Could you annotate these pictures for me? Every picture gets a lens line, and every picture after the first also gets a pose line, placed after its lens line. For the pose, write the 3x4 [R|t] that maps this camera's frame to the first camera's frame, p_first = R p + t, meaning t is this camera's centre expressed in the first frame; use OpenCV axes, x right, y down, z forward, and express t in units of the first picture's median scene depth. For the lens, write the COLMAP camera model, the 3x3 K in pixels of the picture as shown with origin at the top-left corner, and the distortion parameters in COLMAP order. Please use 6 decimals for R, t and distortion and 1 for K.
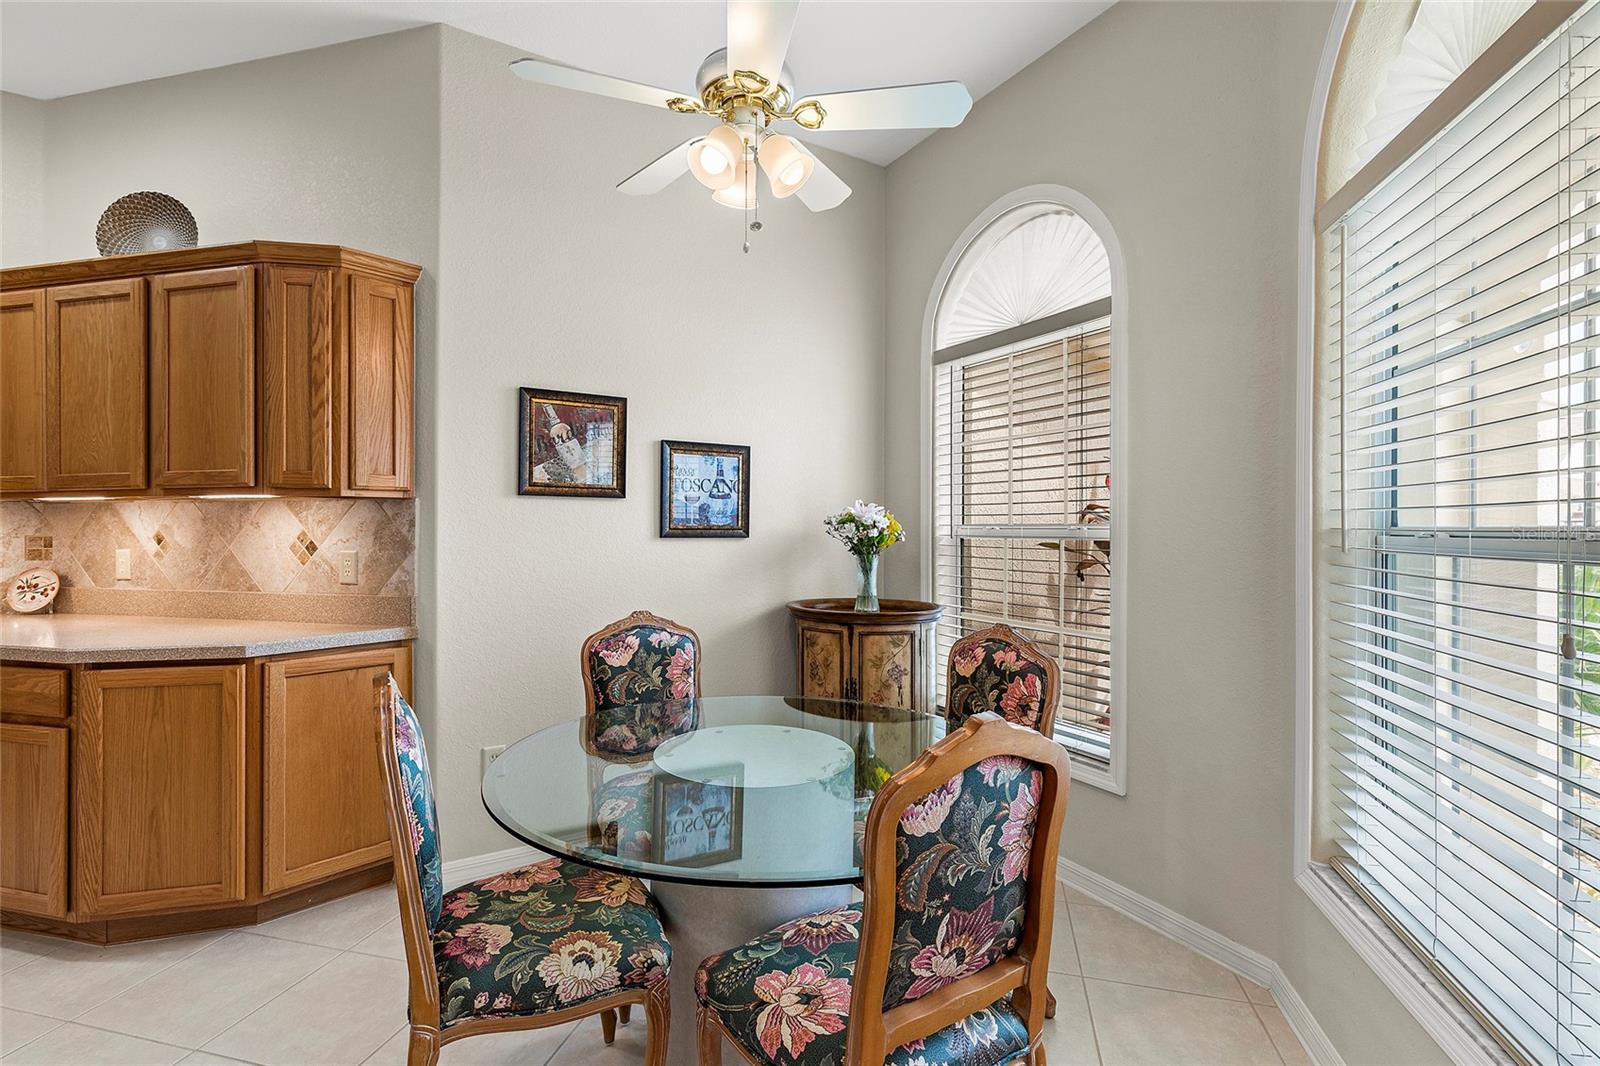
lens RADIAL K [[709.6, 0, 800.0], [0, 709.6, 533.0], [0, 0, 1]] dist [0.001783, 0.000305]
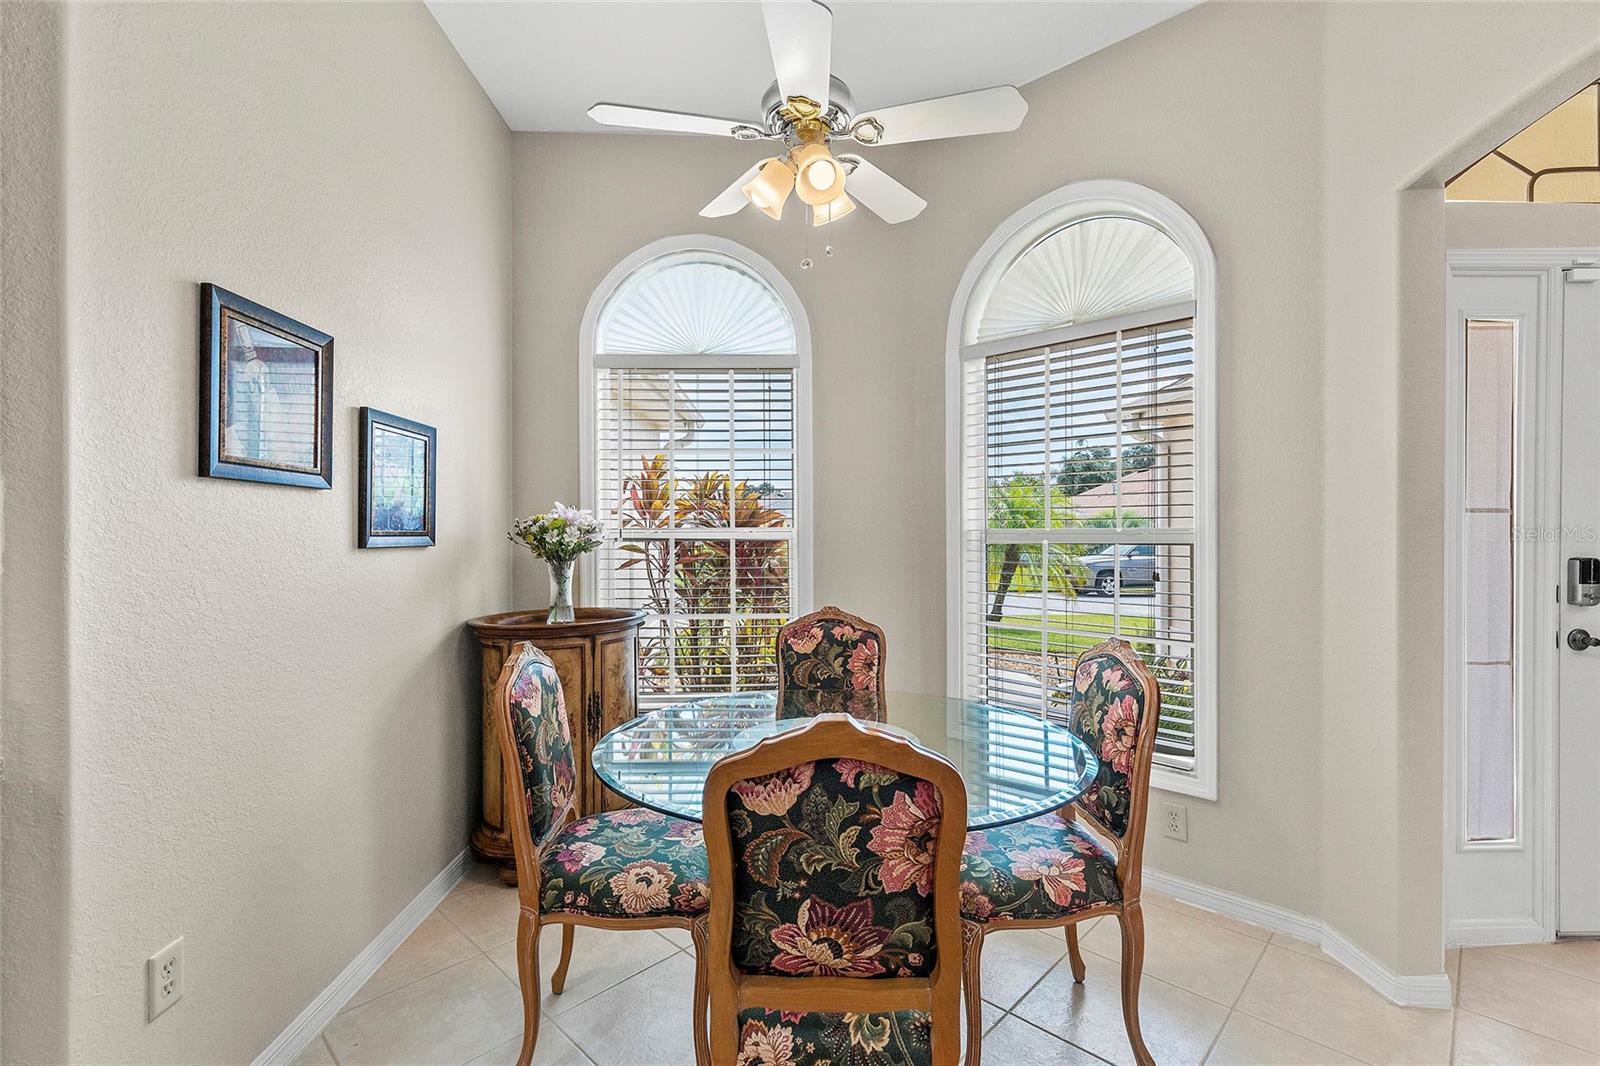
lens RADIAL K [[709.6, 0, 800.0], [0, 709.6, 533.0], [0, 0, 1]] dist [0.001783, 0.000305]
pose [[0.501319, -0.007021, 0.865234, -0.669074], [0.012382, 0.999923, 0.000940, -0.003837], [-0.865174, 0.010242, 0.501367, 0.327360]]
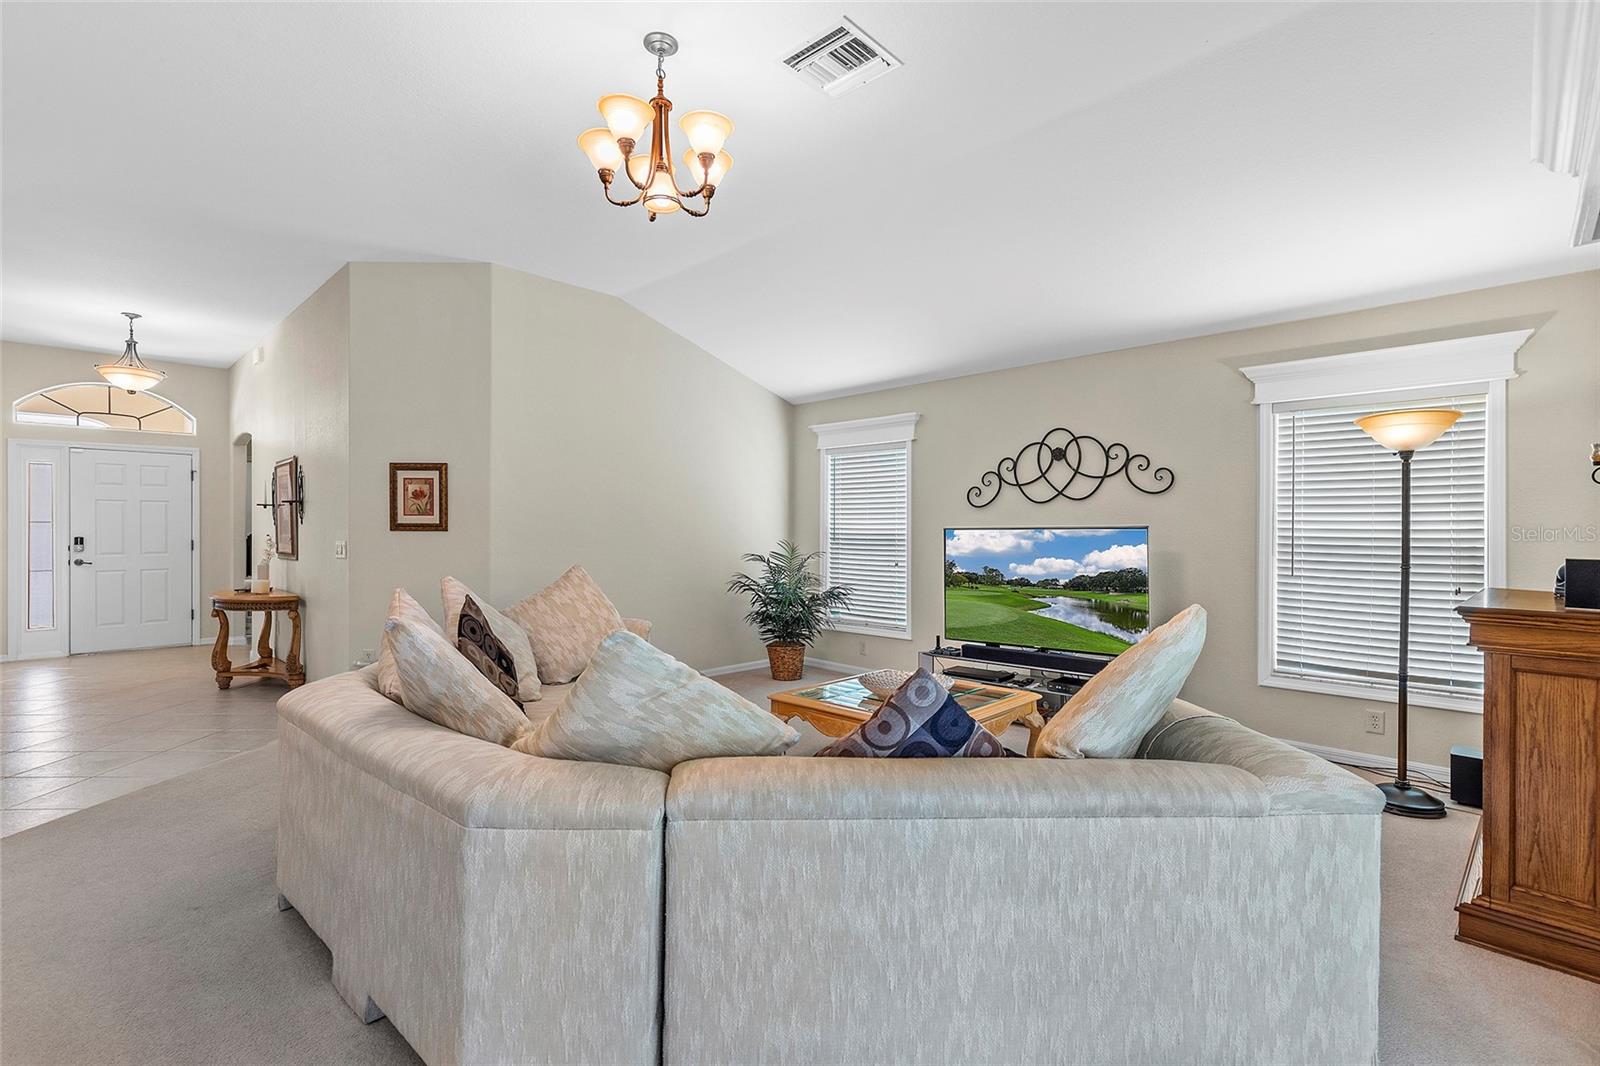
lens RADIAL K [[716.8, 0, 793.8], [0, 716.8, 527.3], [0, 0, 1]] dist [0.002539, 0.000321]
pose [[-0.260543, 0.000381, 0.965462, -2.872944], [0.010009, 0.999947, 0.002306, 0.021237], [-0.965410, 0.010264, -0.260533, -1.994125]]
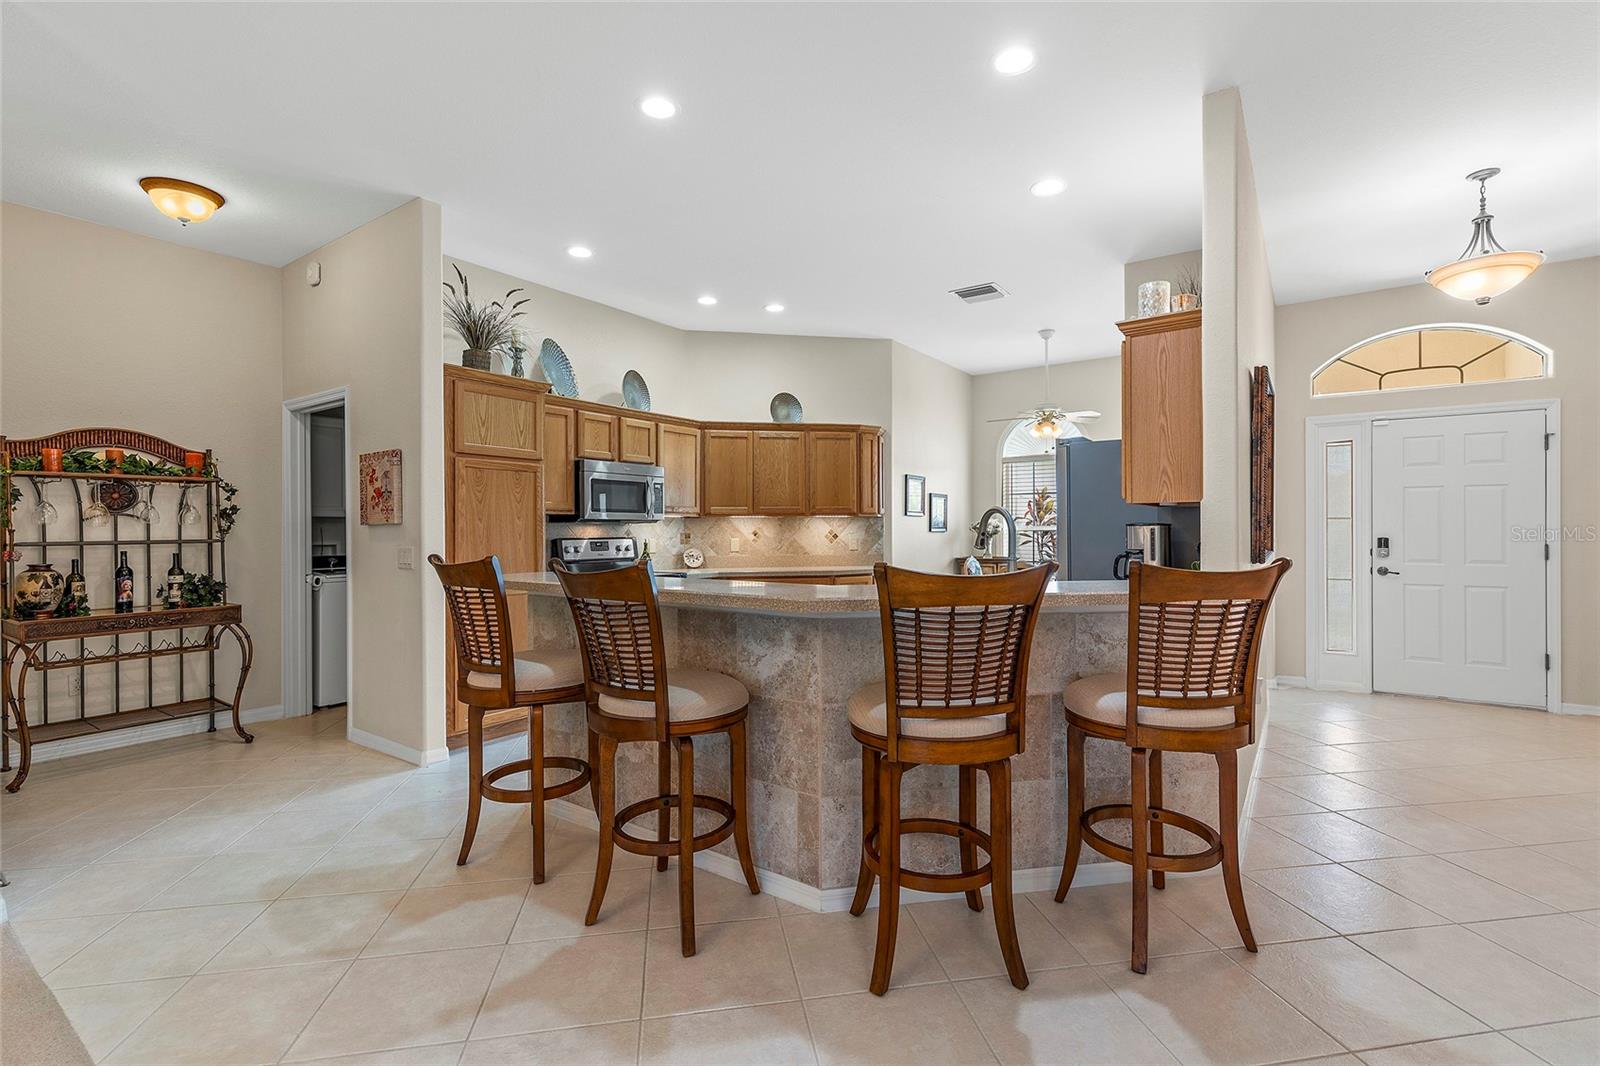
lens RADIAL K [[716.8, 0, 793.8], [0, 716.8, 527.3], [0, 0, 1]] dist [0.002539, 0.000321]
pose [[0.919086, -0.004304, 0.394033, -1.883003], [0.008641, 0.999920, -0.009231, 0.011728], [-0.393961, 0.011889, 0.919050, -1.302841]]
